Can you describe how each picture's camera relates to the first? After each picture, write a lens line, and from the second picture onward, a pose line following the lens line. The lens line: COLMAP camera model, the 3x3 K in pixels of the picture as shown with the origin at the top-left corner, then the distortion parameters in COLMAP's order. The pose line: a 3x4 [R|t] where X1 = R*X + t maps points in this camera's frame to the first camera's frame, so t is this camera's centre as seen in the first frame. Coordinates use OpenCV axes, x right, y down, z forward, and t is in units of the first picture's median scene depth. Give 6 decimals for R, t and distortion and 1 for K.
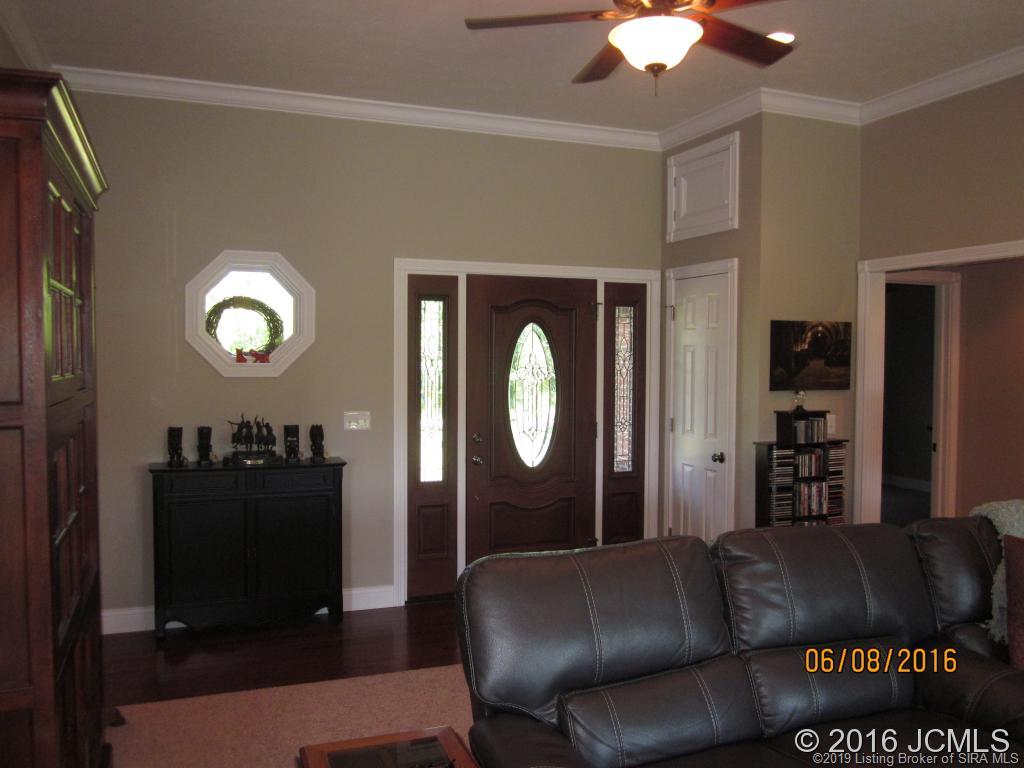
lens RADIAL K [[858.5, 0, 509.4], [0, 858.5, 383.3], [0, 0, 1]] dist [-0.027029, -0.000772]
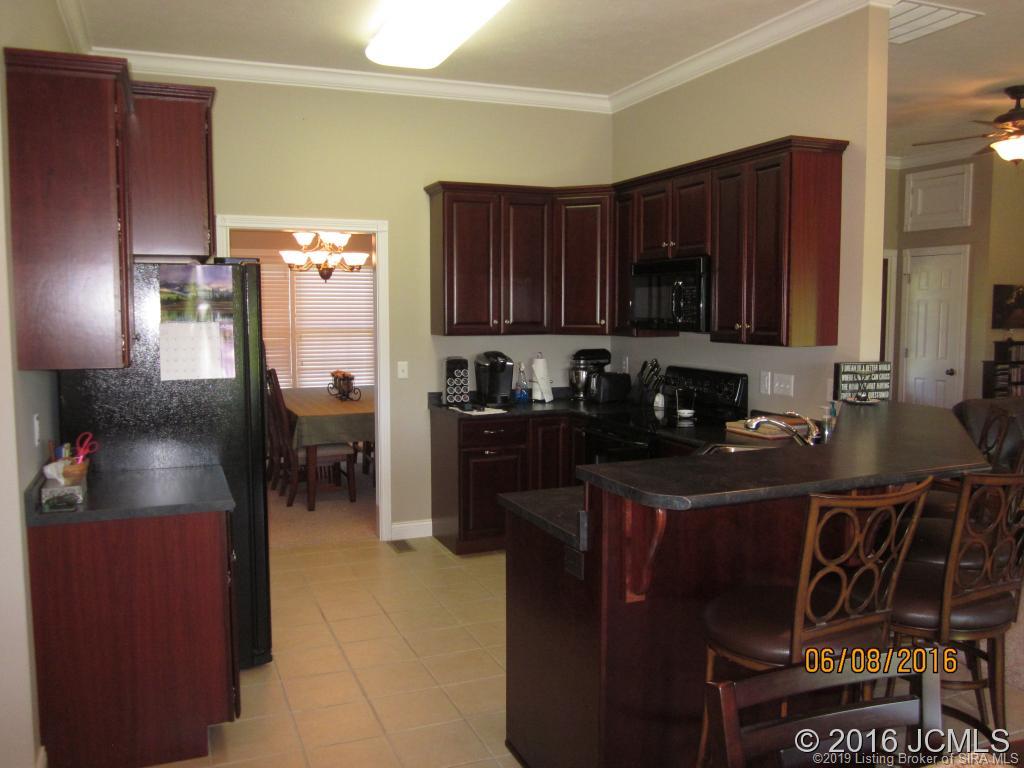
lens RADIAL K [[858.5, 0, 514.7], [0, 858.5, 384.0], [0, 0, 1]] dist [-0.027029, -0.000772]
pose [[0.999905, -0.007435, 0.011579, -0.588322], [0.006784, 0.998449, 0.055268, 0.017393], [-0.011972, -0.055184, 0.998404, -0.565984]]
